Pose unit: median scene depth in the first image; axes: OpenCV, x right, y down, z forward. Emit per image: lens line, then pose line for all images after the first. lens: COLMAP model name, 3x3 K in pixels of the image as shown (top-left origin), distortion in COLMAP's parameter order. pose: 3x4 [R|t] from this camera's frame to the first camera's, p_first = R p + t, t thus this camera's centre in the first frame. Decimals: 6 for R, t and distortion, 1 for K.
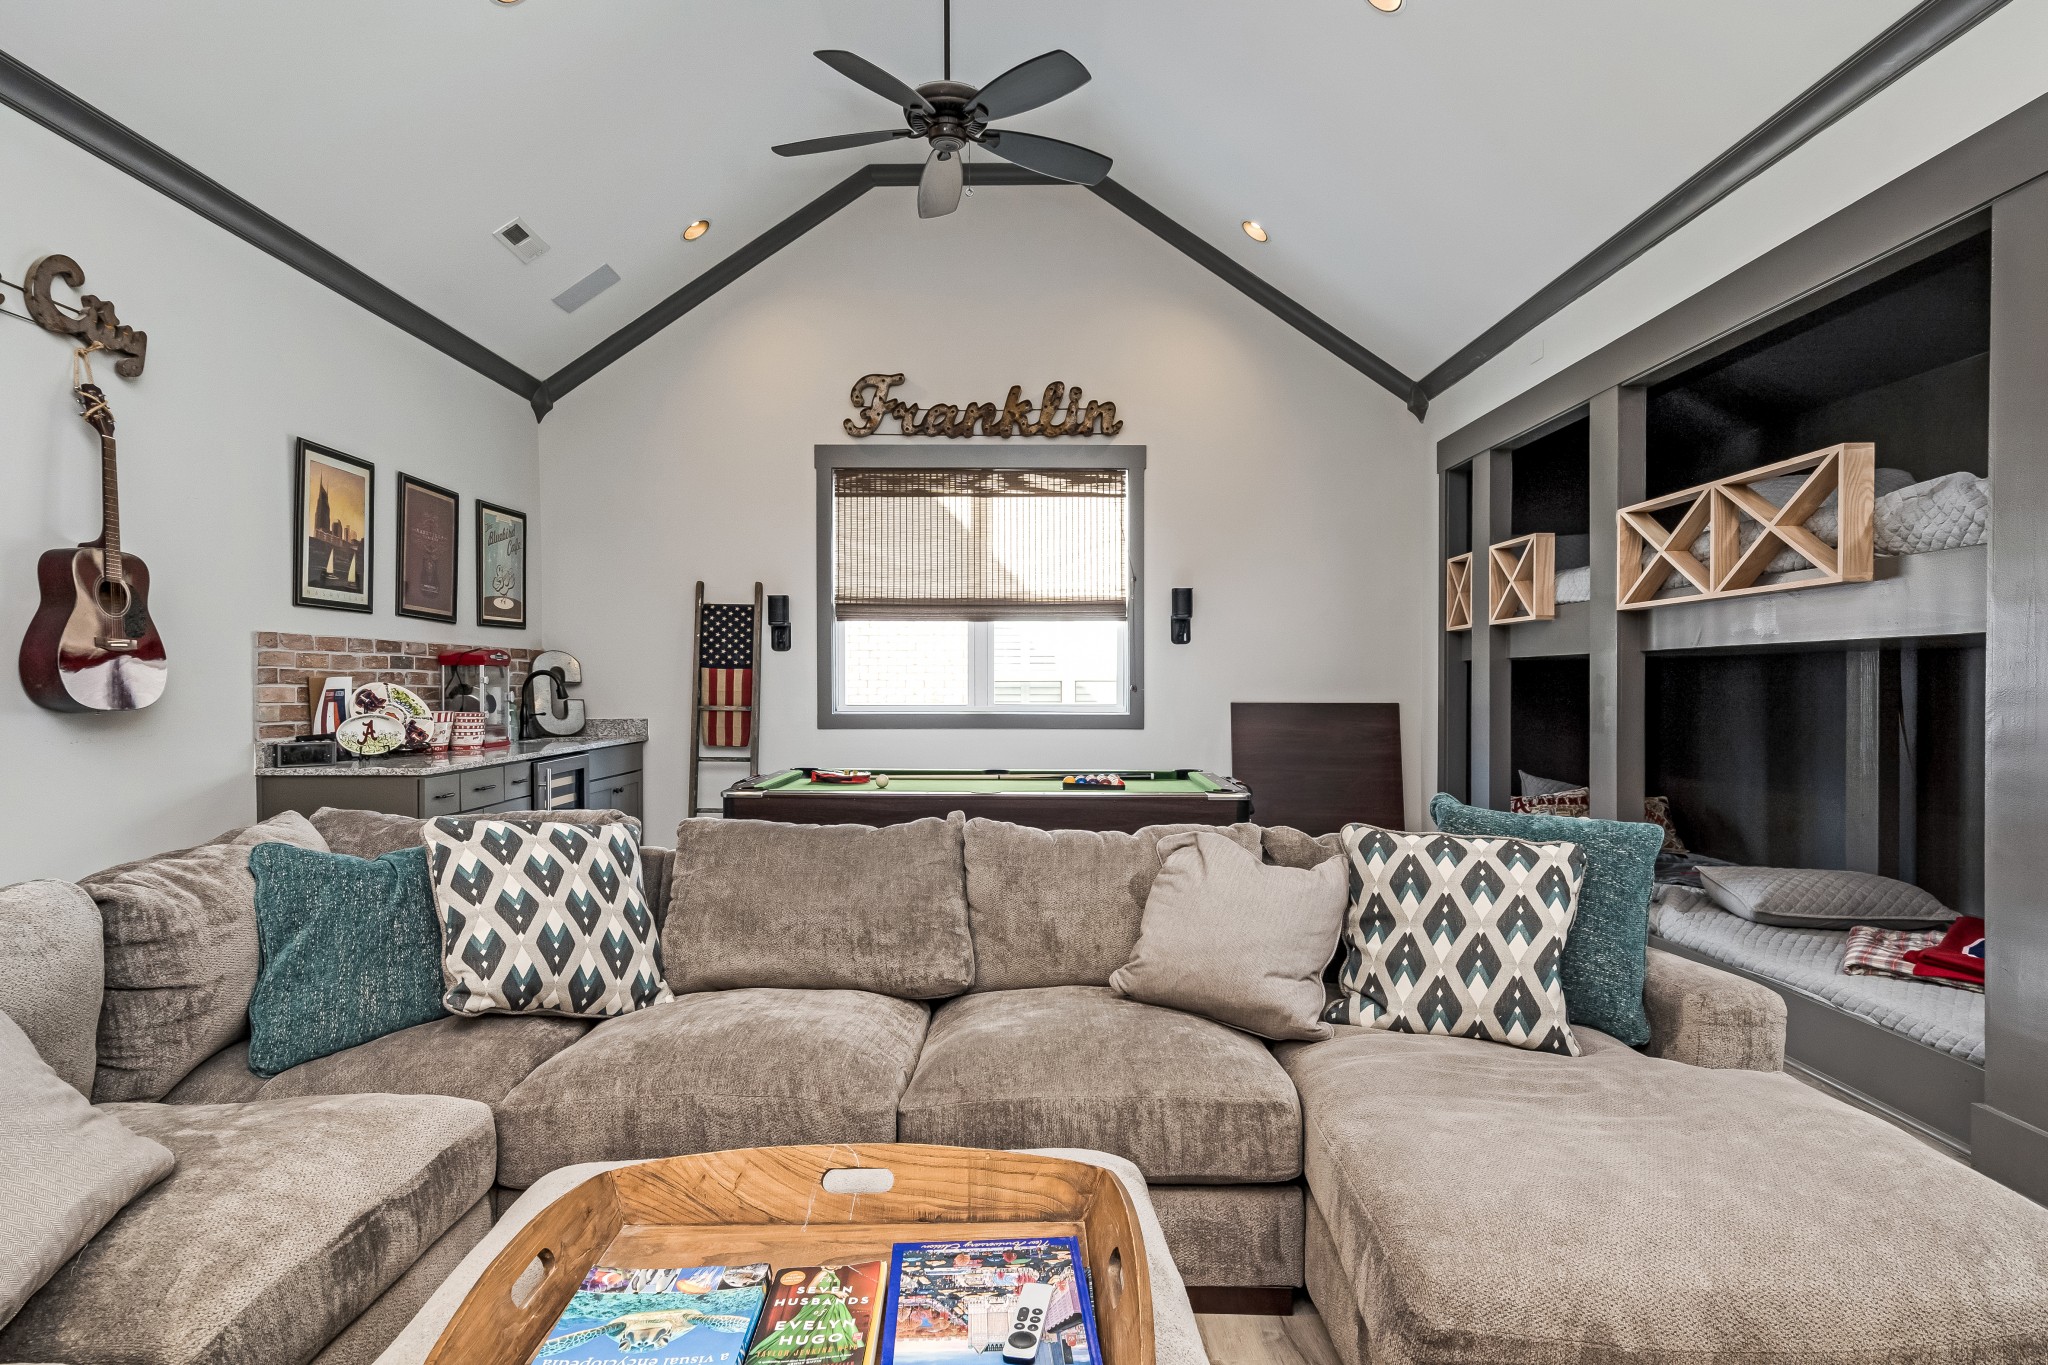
lens RADIAL K [[1039.2, 0, 950.0], [0, 1039.2, 655.1], [0, 0, 1]] dist [0.004942, 0.001502]
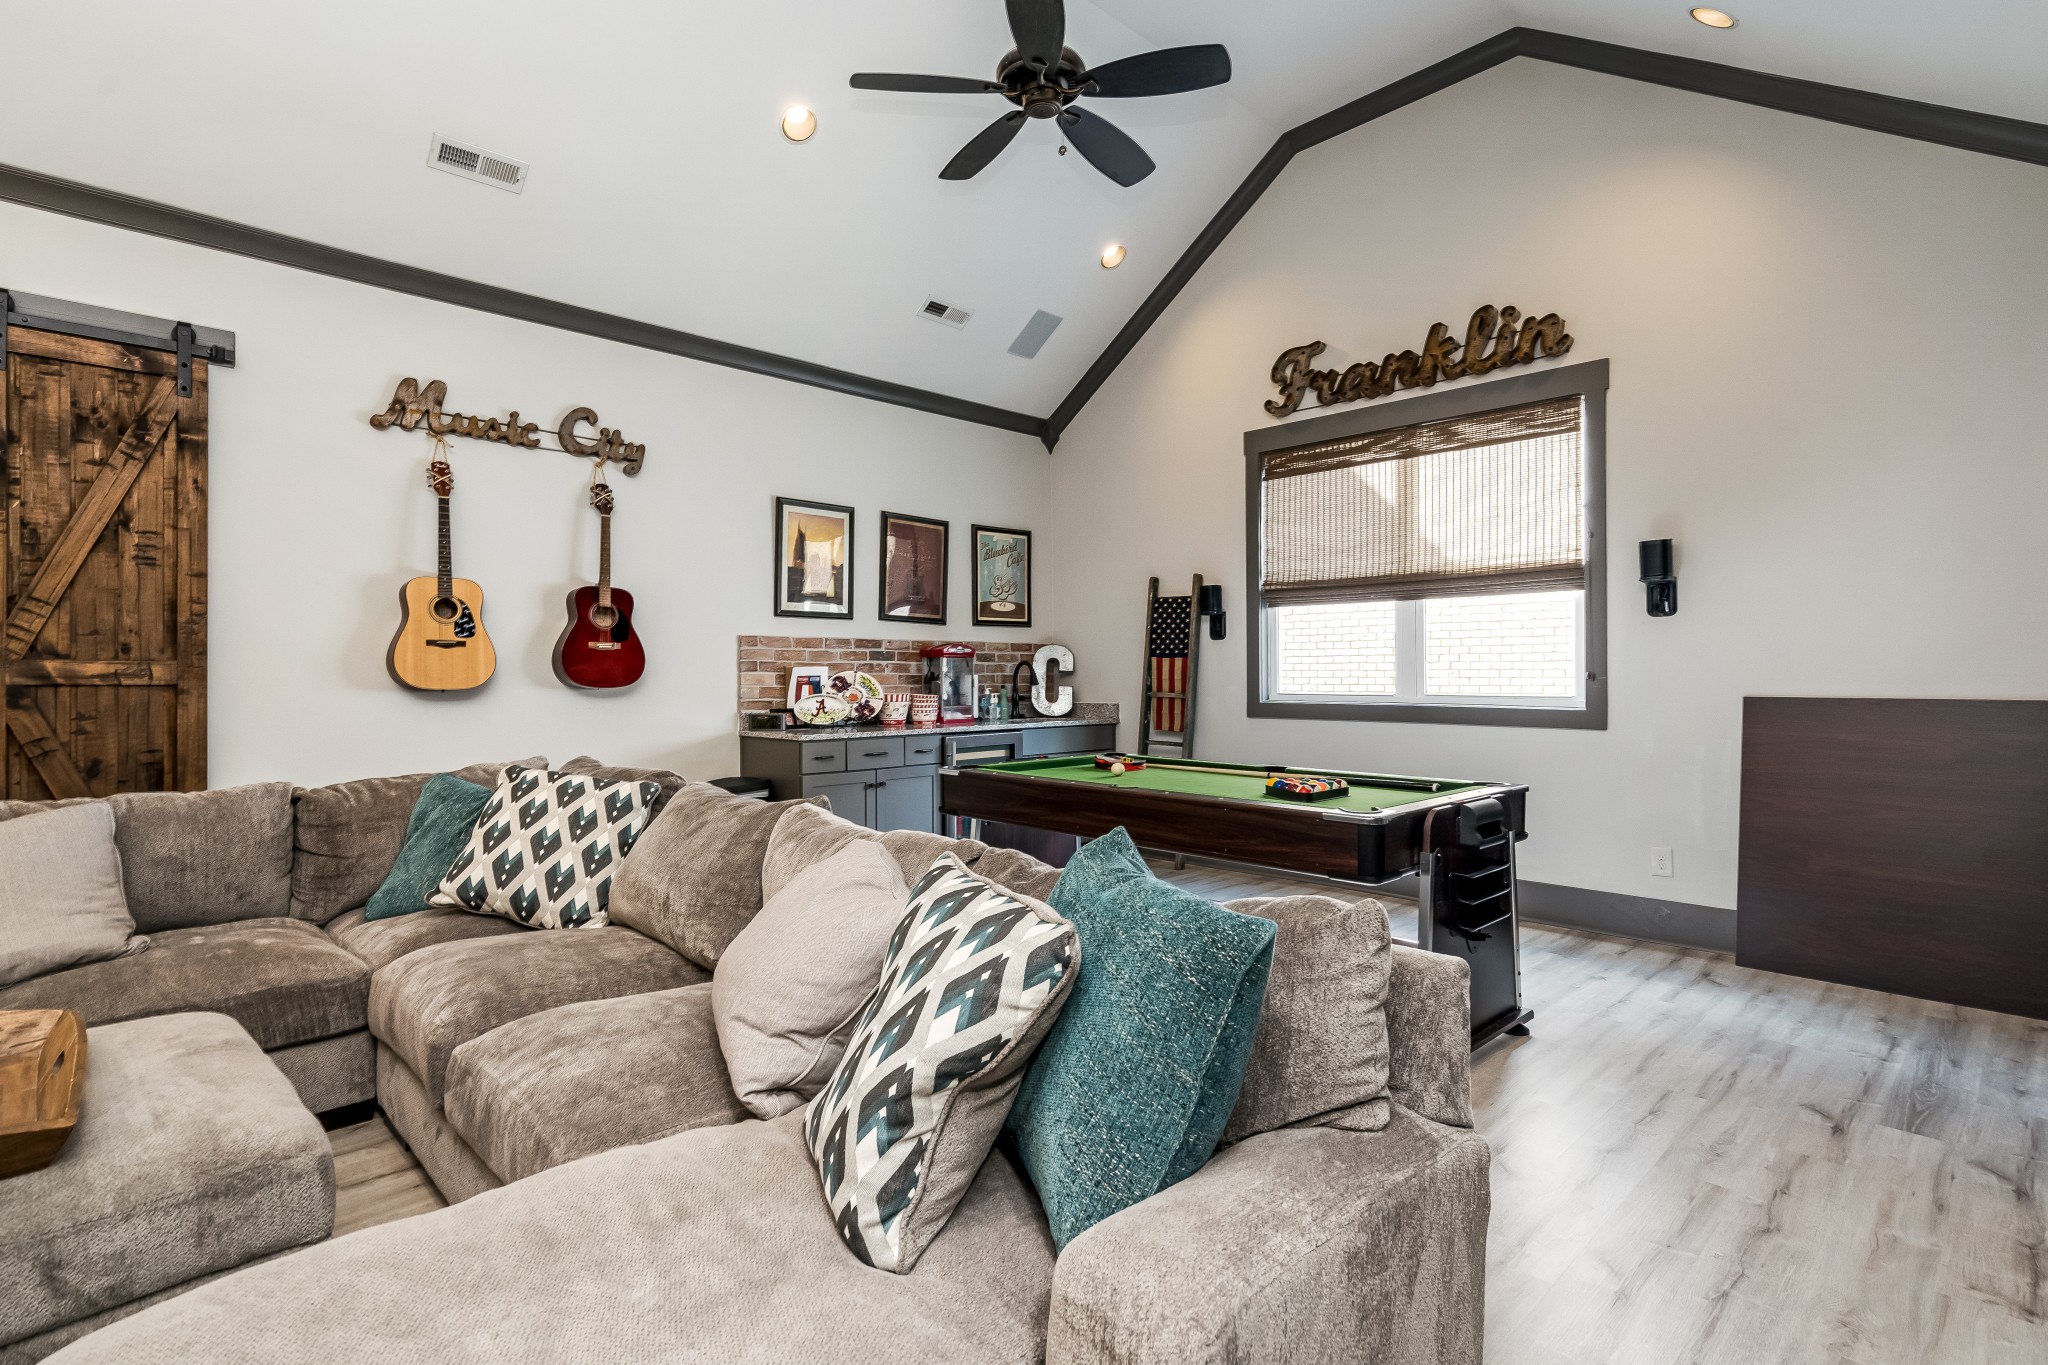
lens RADIAL K [[932.1, 0, 1024.7], [0, 932.1, 648.8], [0, 0, 1]] dist [-0.001658, 0.000166]
pose [[0.741553, -0.019236, -0.670619, 0.324439], [0.019352, 0.999786, -0.007279, 0.008497], [0.670616, -0.007580, 0.741766, 0.202655]]
